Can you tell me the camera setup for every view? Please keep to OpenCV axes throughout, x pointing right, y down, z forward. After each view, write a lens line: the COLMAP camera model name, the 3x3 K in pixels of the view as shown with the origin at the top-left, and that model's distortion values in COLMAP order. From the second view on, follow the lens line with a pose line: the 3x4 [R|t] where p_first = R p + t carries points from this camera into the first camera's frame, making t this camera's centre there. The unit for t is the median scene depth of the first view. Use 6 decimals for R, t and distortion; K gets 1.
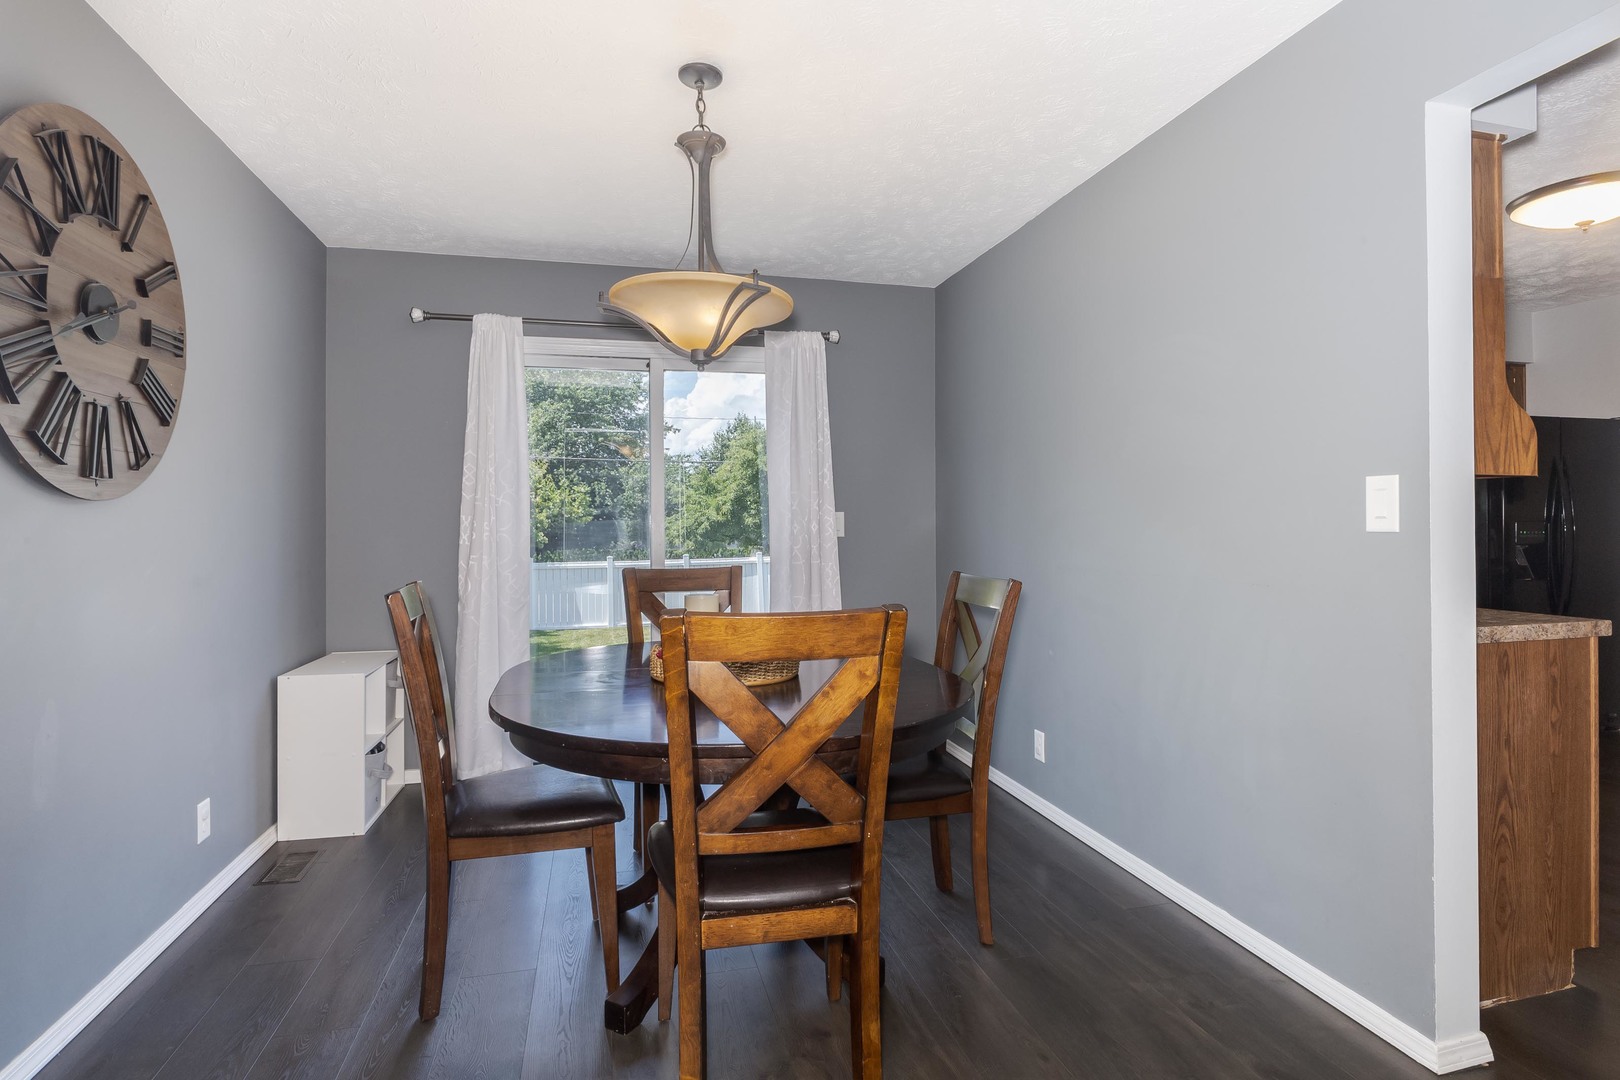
lens RADIAL K [[869.3, 0, 811.0], [0, 869.3, 533.2], [0, 0, 1]] dist [-0.005446, 0.000421]
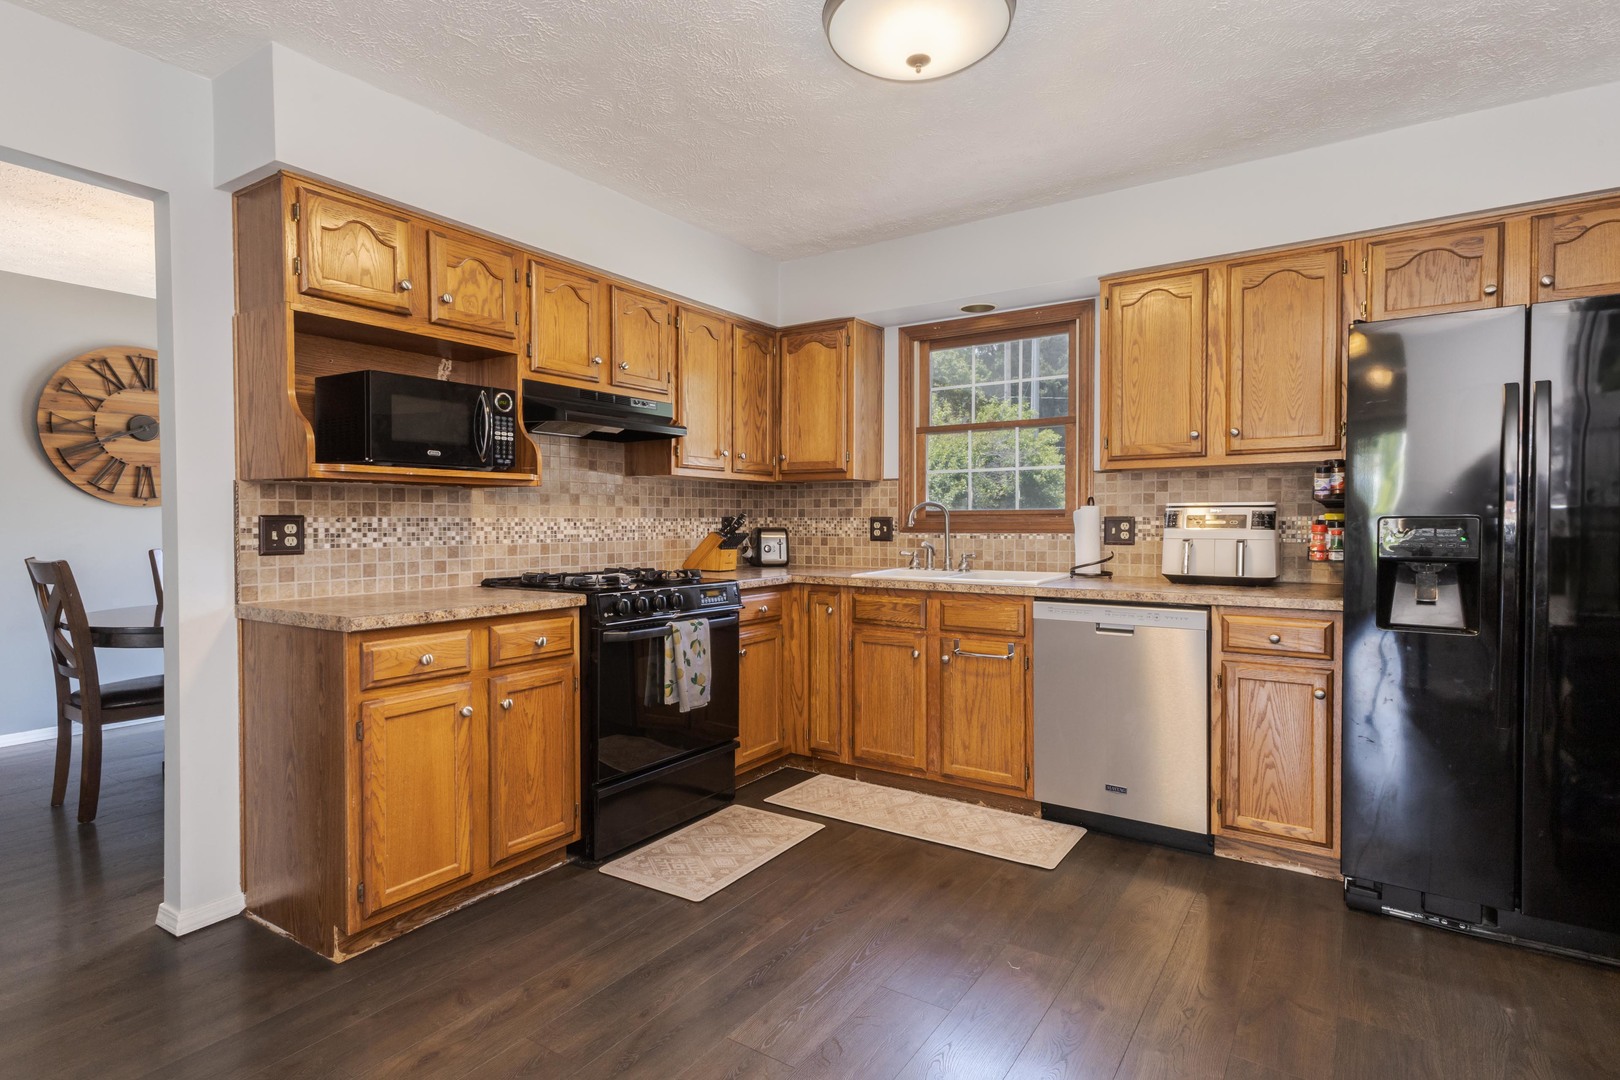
lens RADIAL K [[829.4, 0, 807.1], [0, 829.4, 535.0], [0, 0, 1]] dist [0.019460, 0.000596]
pose [[0.670938, 0.020941, -0.741218, 1.054712], [-0.002879, 0.999667, 0.025637, -0.011190], [0.741508, -0.015067, 0.670775, 0.392800]]
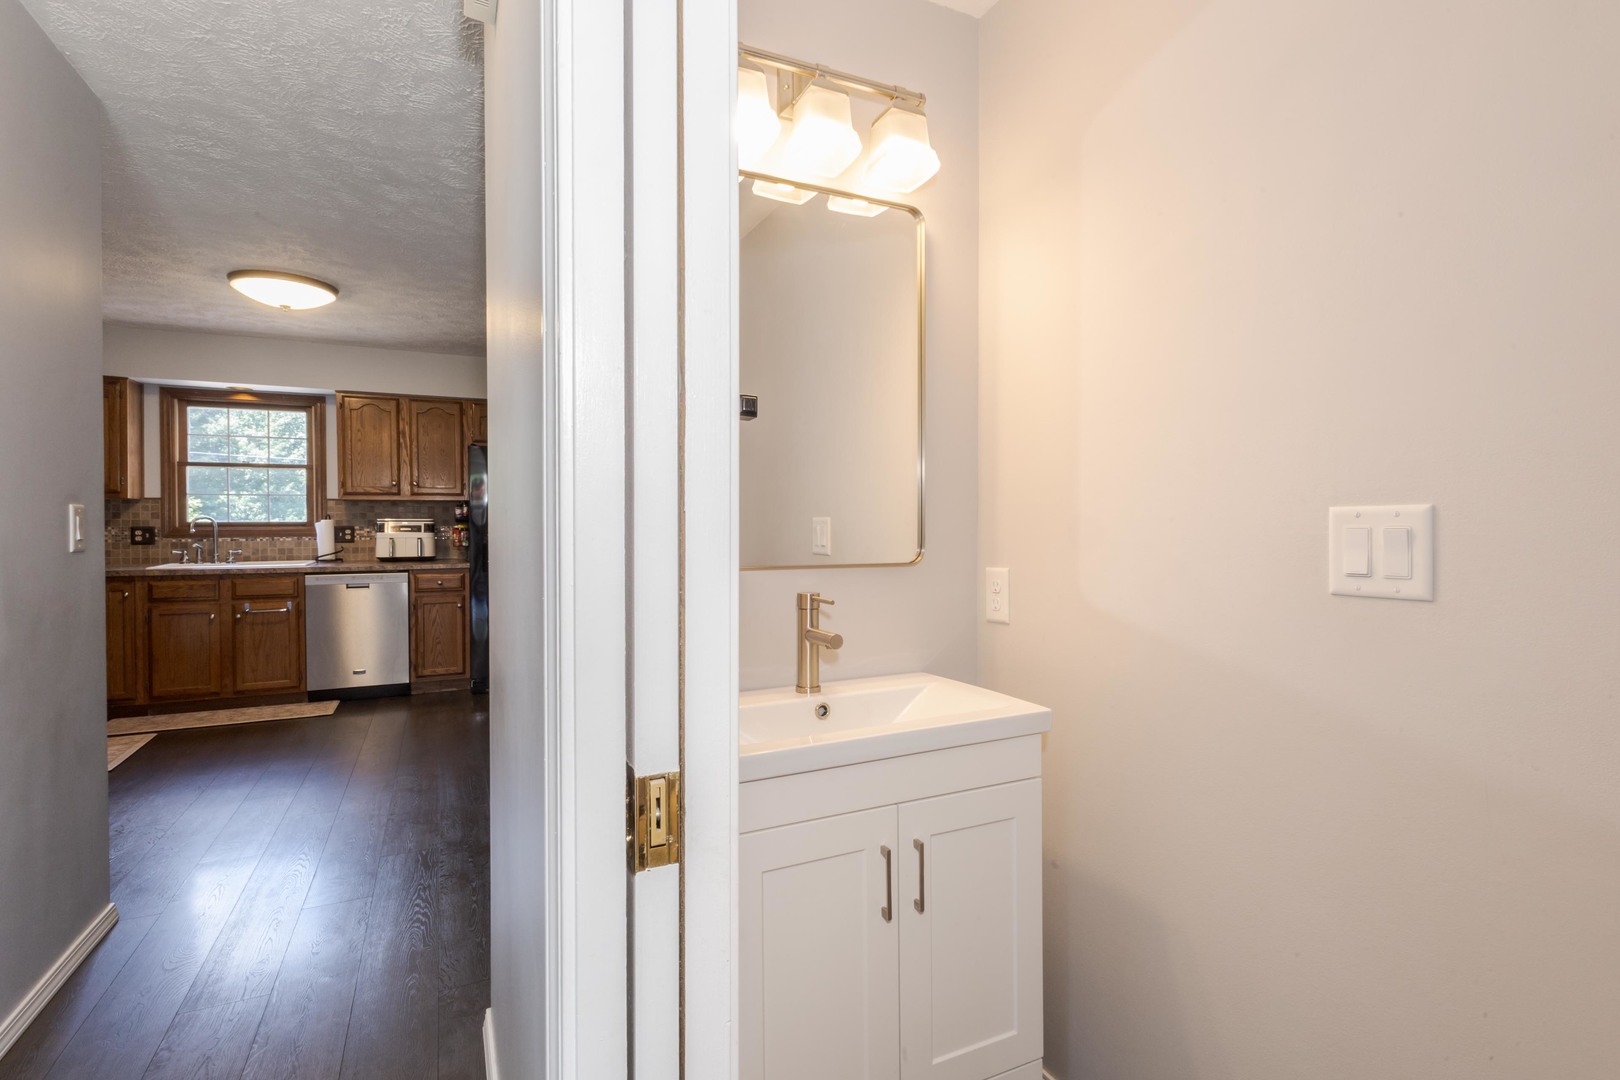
lens RADIAL K [[762.4, 0, 800.1], [0, 762.4, 534.5], [0, 0, 1]] dist [0.016081, 0.000175]
pose [[0.980088, 0.002084, 0.198552, 1.158878], [-0.004448, 0.999924, 0.011460, -0.013693], [-0.198513, -0.012115, 0.980023, -0.299007]]
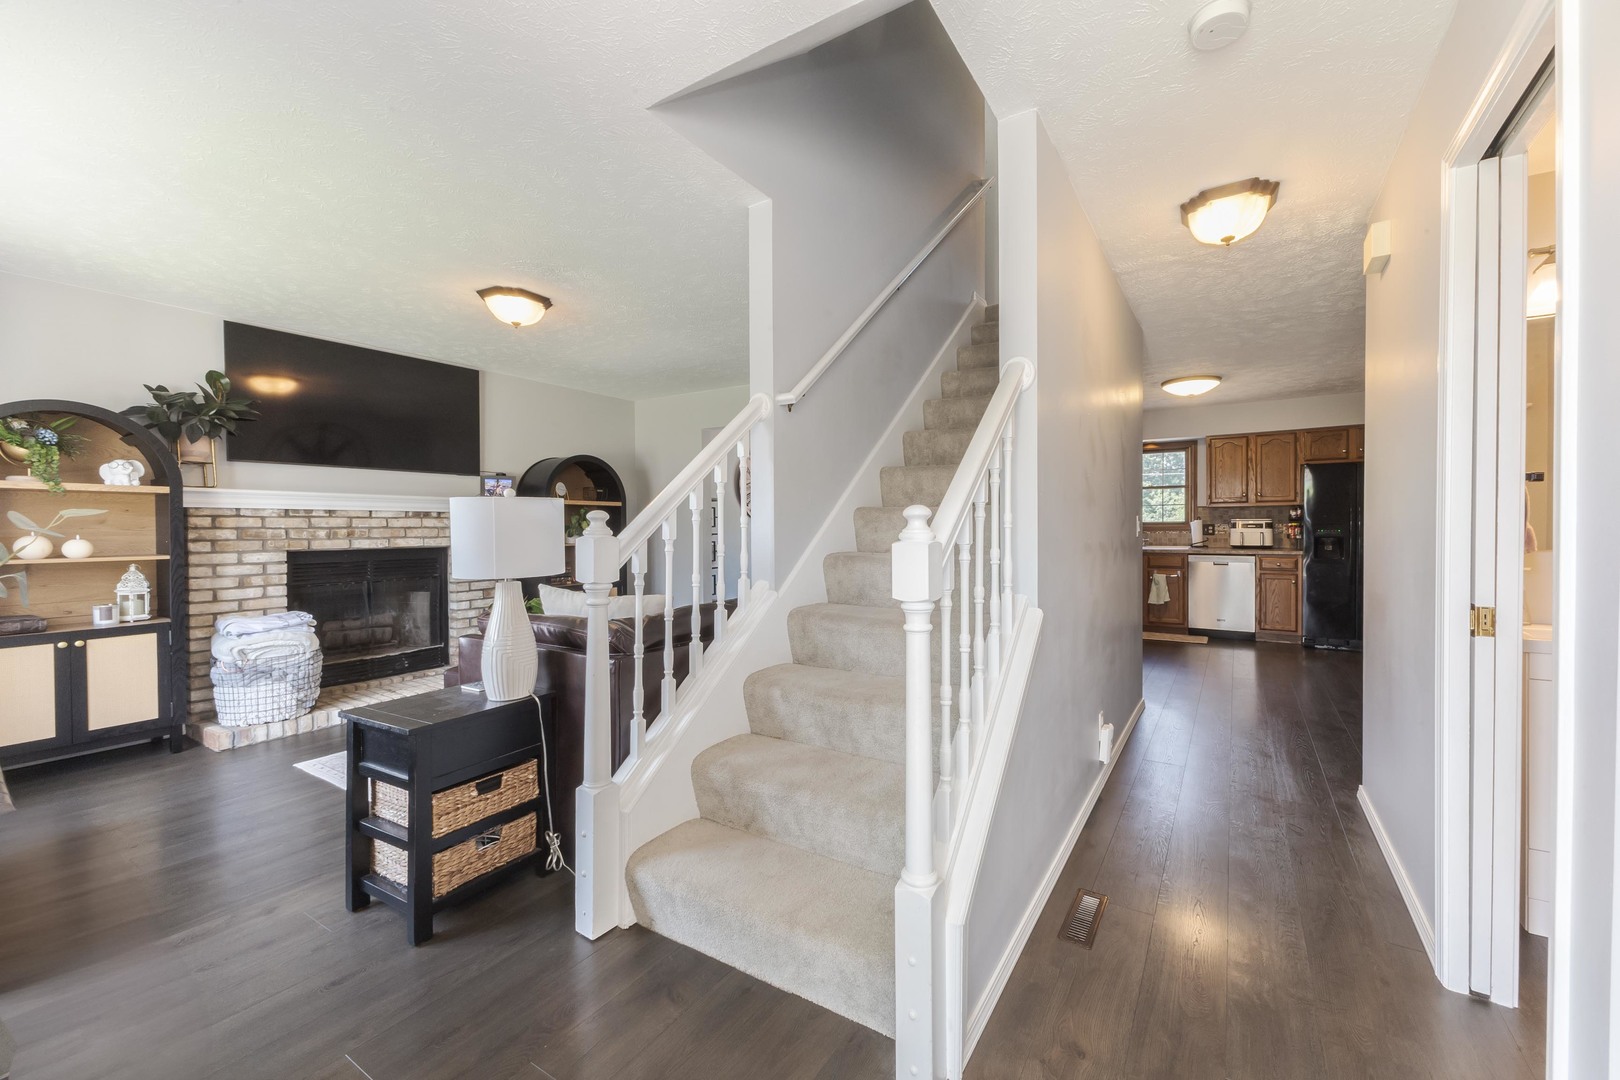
lens RADIAL K [[638.3, 0, 859.1], [0, 638.3, 536.1], [0, 0, 1]] dist [-0.001311, -0.002325]
pose [[0.717432, 0.012439, -0.696518, 1.157427], [0.002531, 0.999787, 0.020462, -0.014816], [0.696624, -0.016443, 0.717248, -0.695729]]
